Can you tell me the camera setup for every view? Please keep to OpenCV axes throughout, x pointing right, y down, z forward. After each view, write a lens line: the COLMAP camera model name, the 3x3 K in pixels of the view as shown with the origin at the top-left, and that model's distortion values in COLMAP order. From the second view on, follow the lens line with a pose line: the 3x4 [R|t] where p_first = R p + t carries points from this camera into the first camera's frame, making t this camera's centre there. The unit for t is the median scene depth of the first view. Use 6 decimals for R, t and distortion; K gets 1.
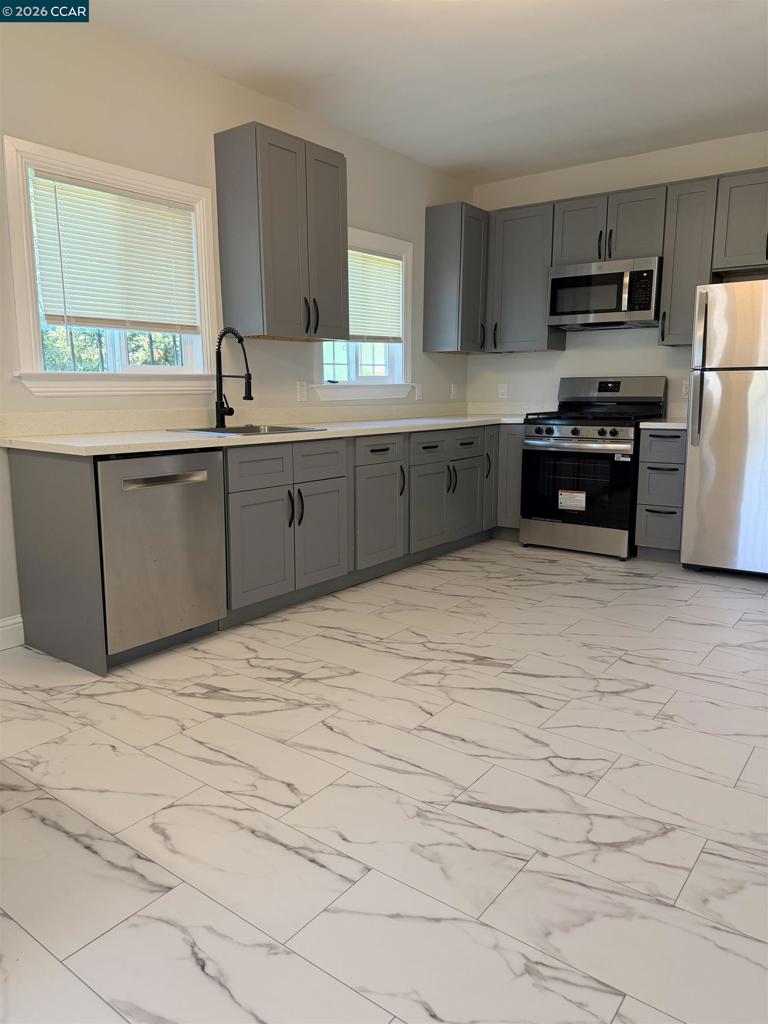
lens RADIAL K [[721.2, 0, 384.0], [0, 721.2, 512.0], [0, 0, 1]] dist [0.105224, -0.154460]
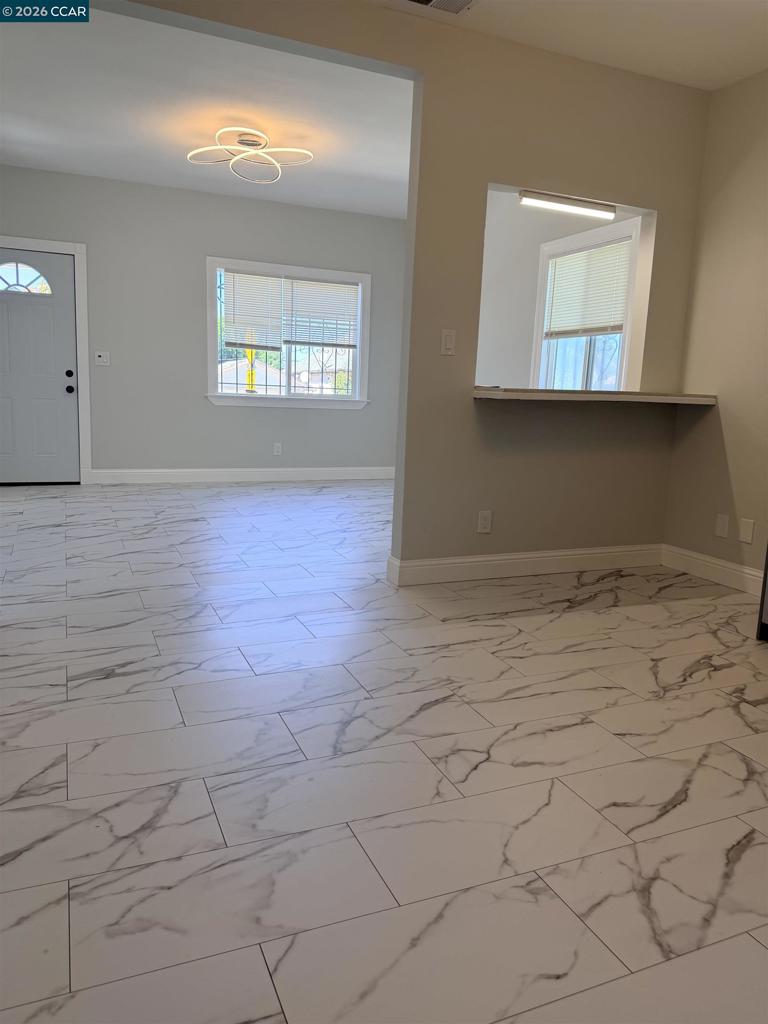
lens RADIAL K [[721.2, 0, 384.0], [0, 721.2, 512.0], [0, 0, 1]] dist [0.105224, -0.154460]
pose [[-0.493831, 0.125777, -0.860413, 0.908000], [-0.189223, 0.950228, 0.247510, -0.138620], [0.848720, 0.285038, -0.445452, 1.051112]]
